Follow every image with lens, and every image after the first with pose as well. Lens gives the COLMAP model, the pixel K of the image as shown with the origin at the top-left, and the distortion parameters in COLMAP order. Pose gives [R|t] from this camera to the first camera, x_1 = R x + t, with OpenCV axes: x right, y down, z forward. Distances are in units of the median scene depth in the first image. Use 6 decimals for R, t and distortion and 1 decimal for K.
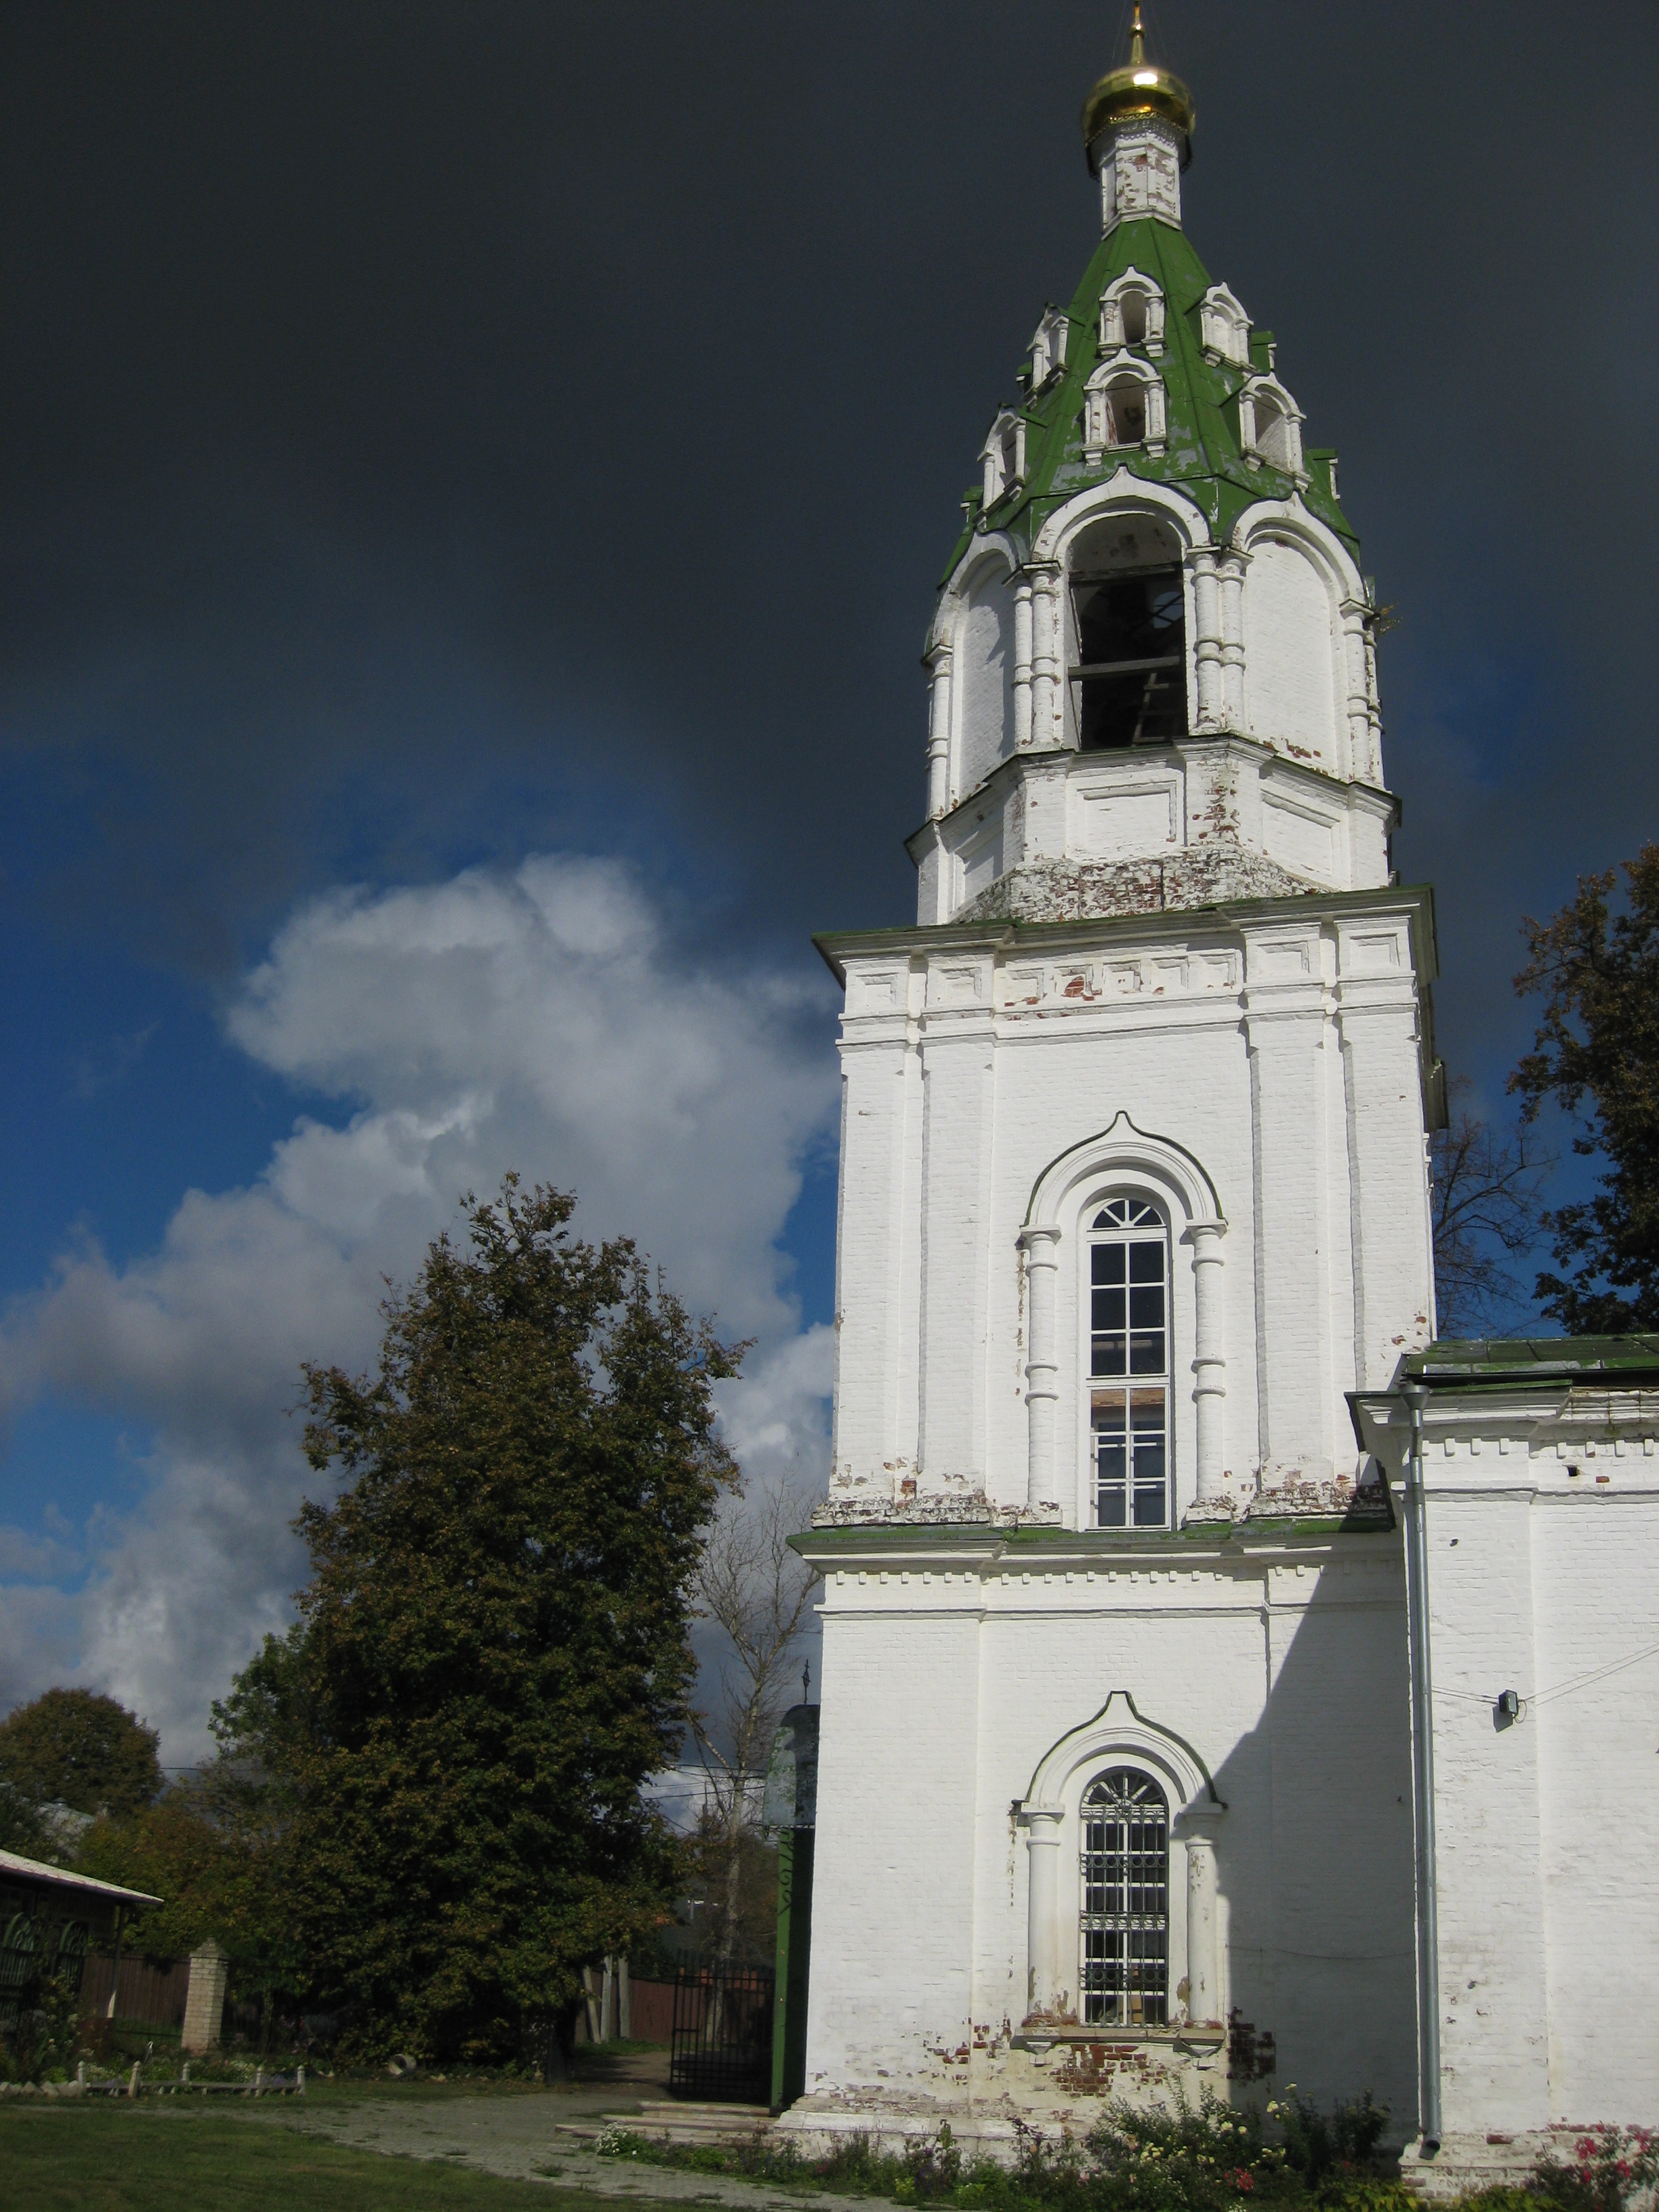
lens RADIAL K [[2444.0, 0, 842.2], [0, 2444.0, 1099.0], [0, 0, 1]] dist [-0.181372, 0.150747]
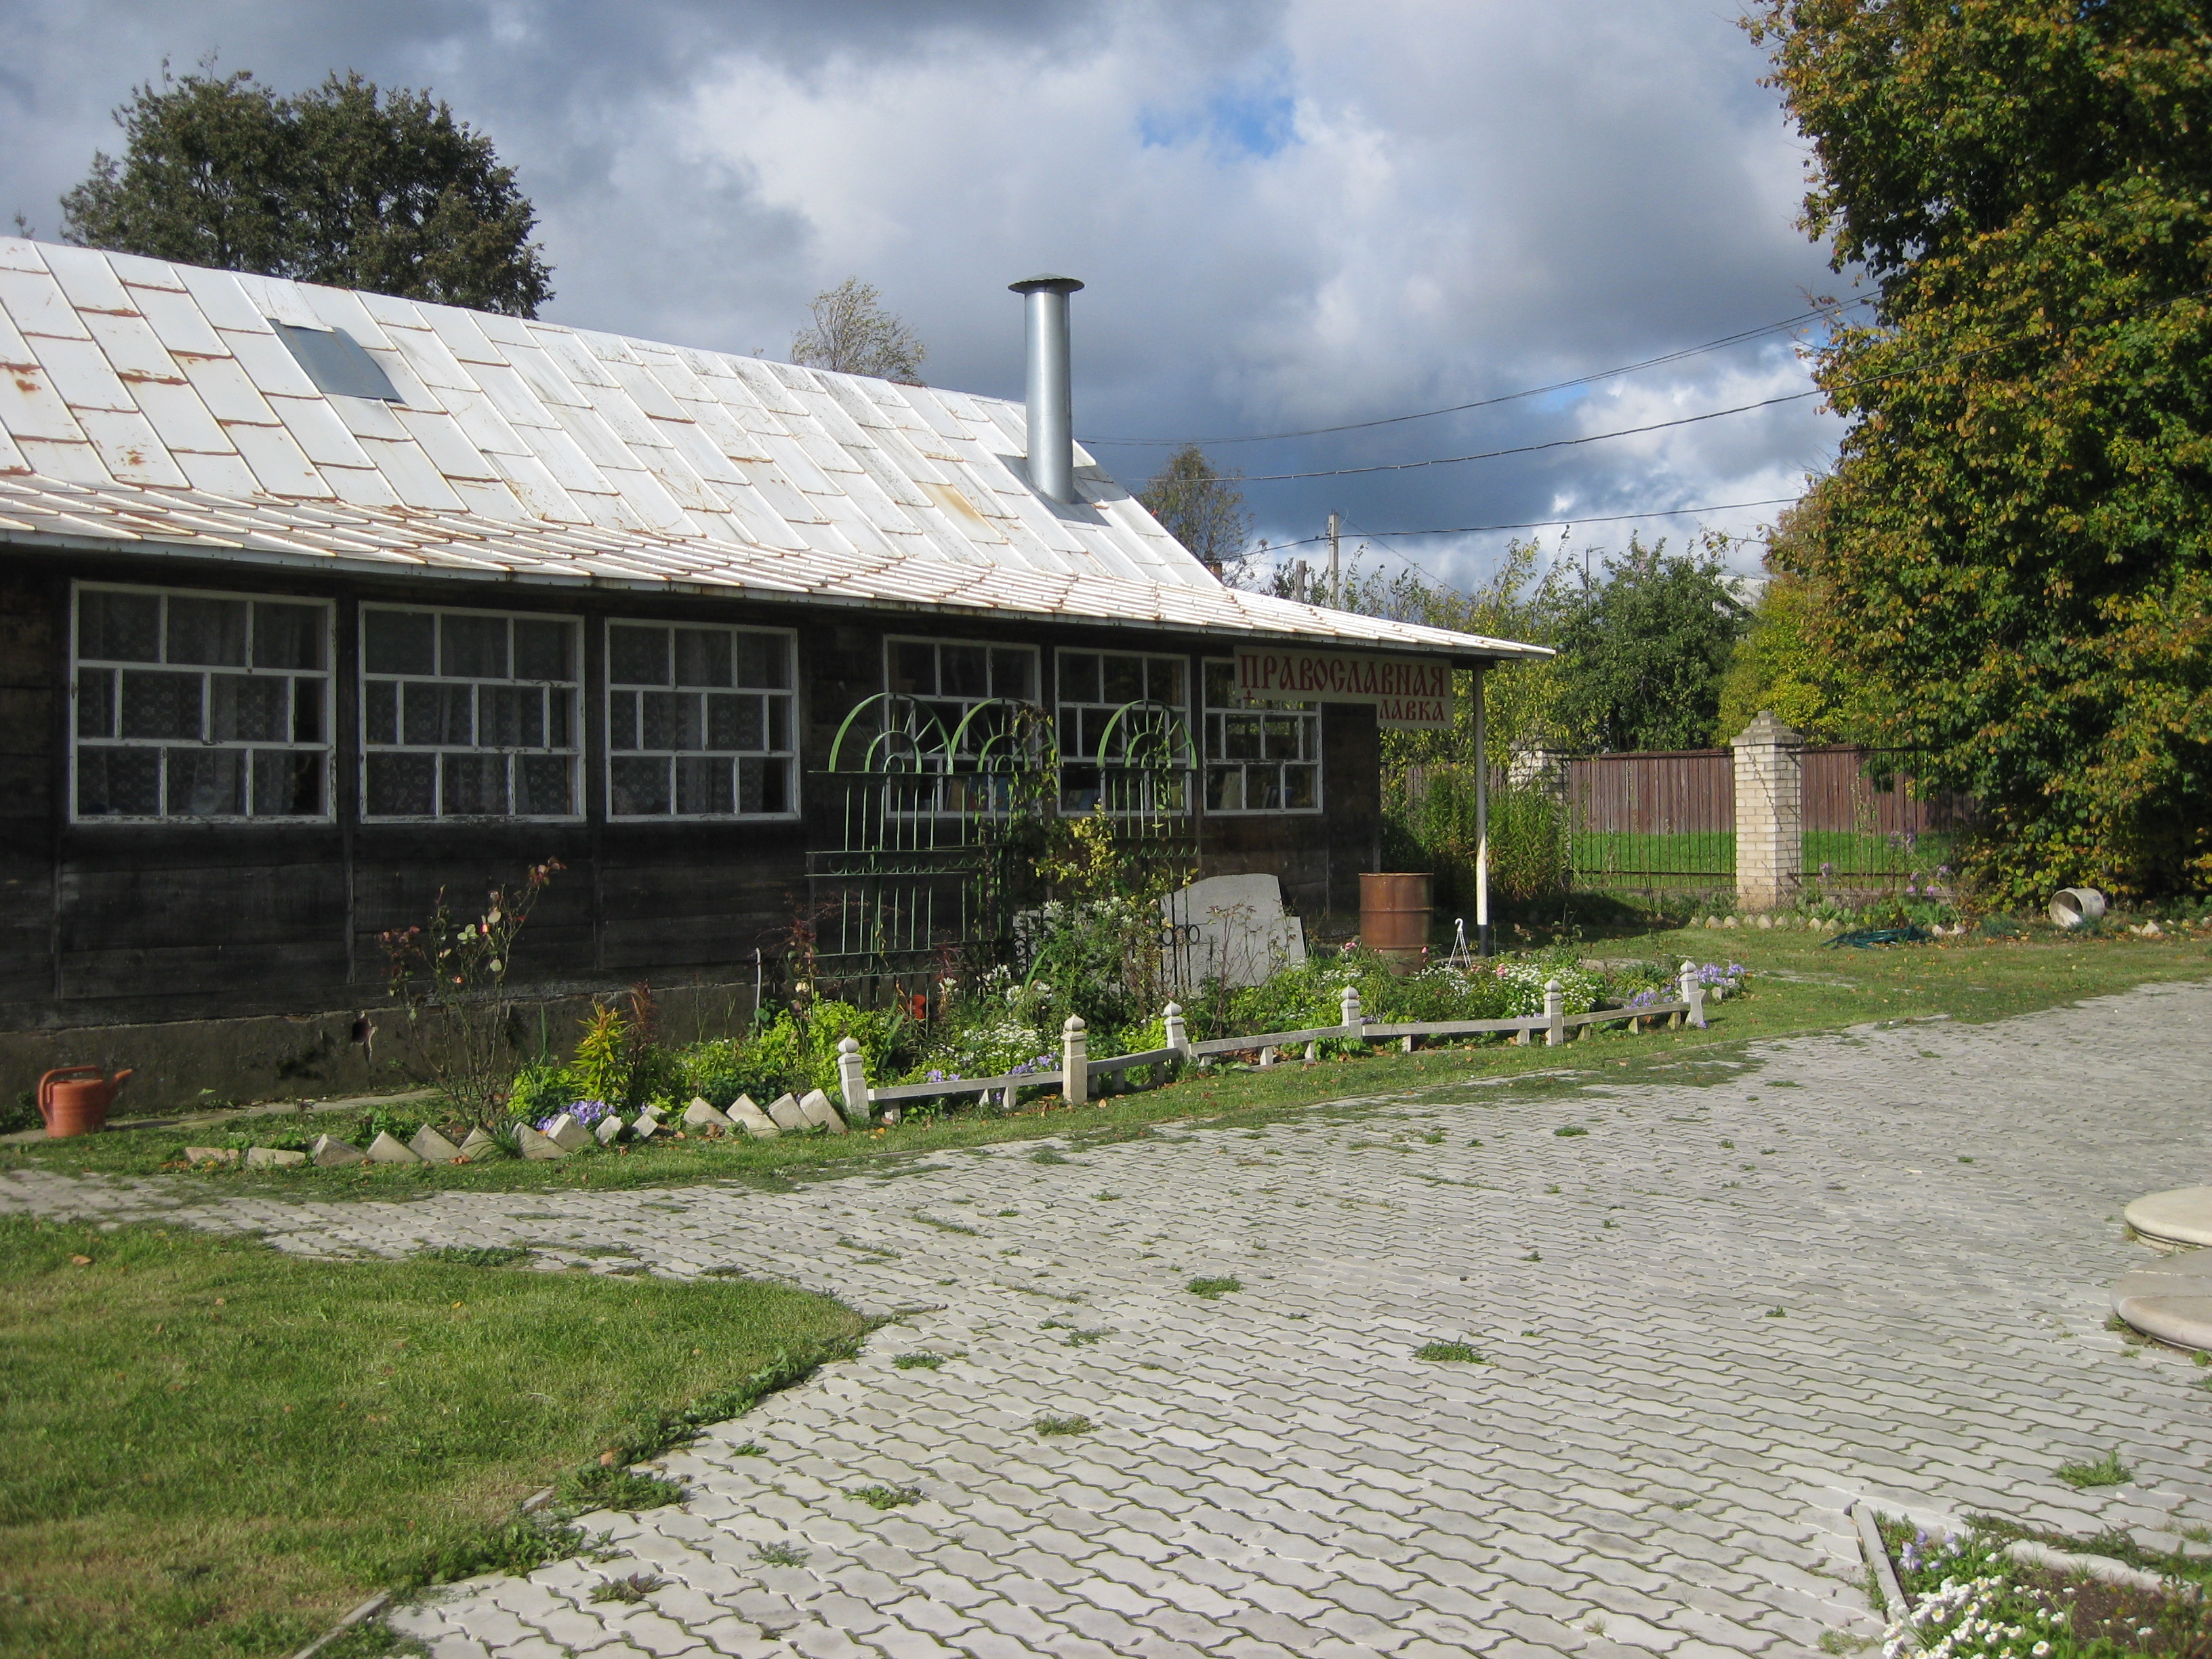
lens RADIAL K [[2444.0, 0, 1105.9], [0, 2444.0, 809.7], [0, 0, 1]] dist [-0.181372, 0.150747]
pose [[0.786822, -0.050725, -0.615092, -0.026847], [0.269922, 0.924532, 0.269040, 0.185026], [0.555025, -0.377713, 0.741134, 0.492549]]
